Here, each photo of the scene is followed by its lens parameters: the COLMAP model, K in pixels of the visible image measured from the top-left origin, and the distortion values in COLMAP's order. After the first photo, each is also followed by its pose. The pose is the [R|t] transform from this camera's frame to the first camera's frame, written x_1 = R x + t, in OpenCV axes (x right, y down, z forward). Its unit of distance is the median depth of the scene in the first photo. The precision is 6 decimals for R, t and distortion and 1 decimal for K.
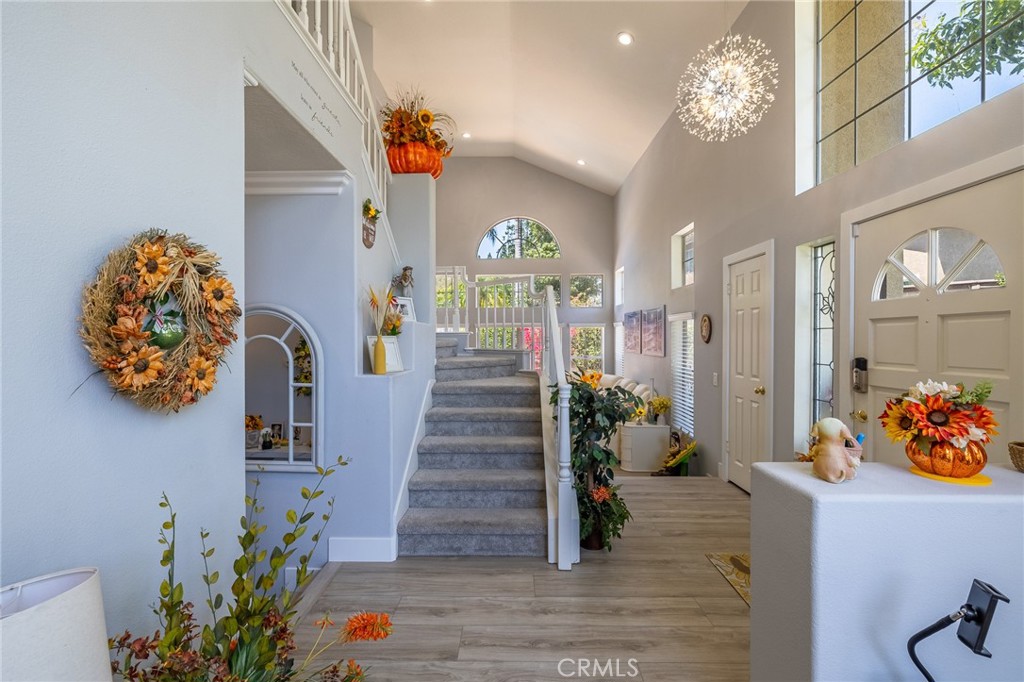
lens RADIAL K [[432.4, 0, 509.5], [0, 432.4, 340.2], [0, 0, 1]] dist [0.000003, 0.000179]
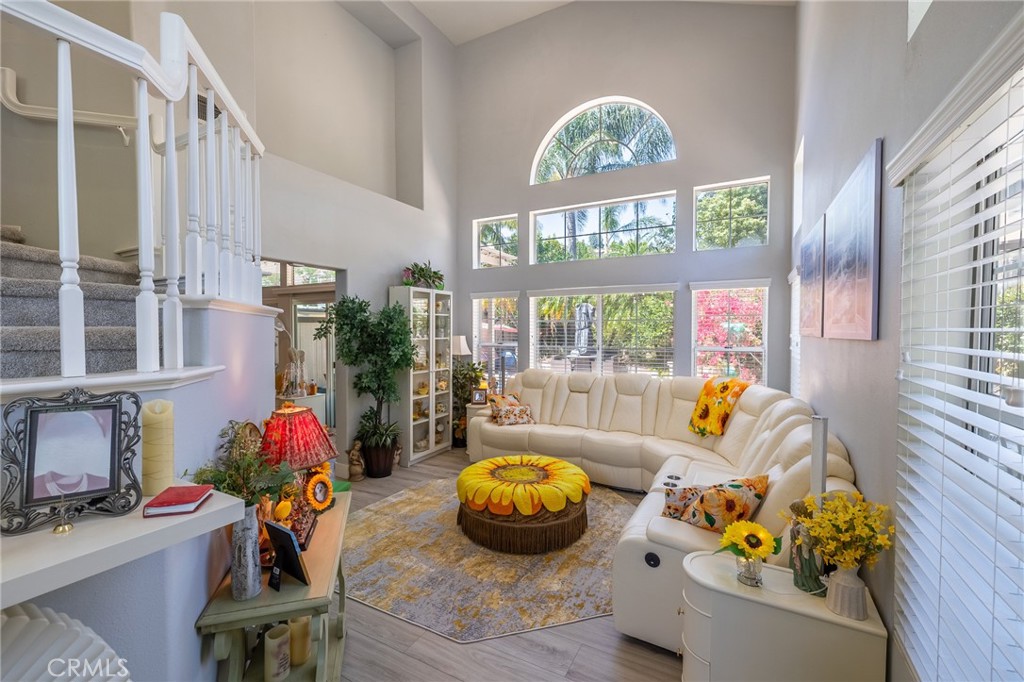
lens RADIAL K [[432.4, 0, 509.5], [0, 432.4, 340.2], [0, 0, 1]] dist [0.000003, 0.000179]
pose [[0.890149, 0.016676, -0.455364, 0.284592], [-0.007507, 0.999731, 0.021937, 0.032189], [0.455607, -0.016109, 0.890035, 0.672726]]
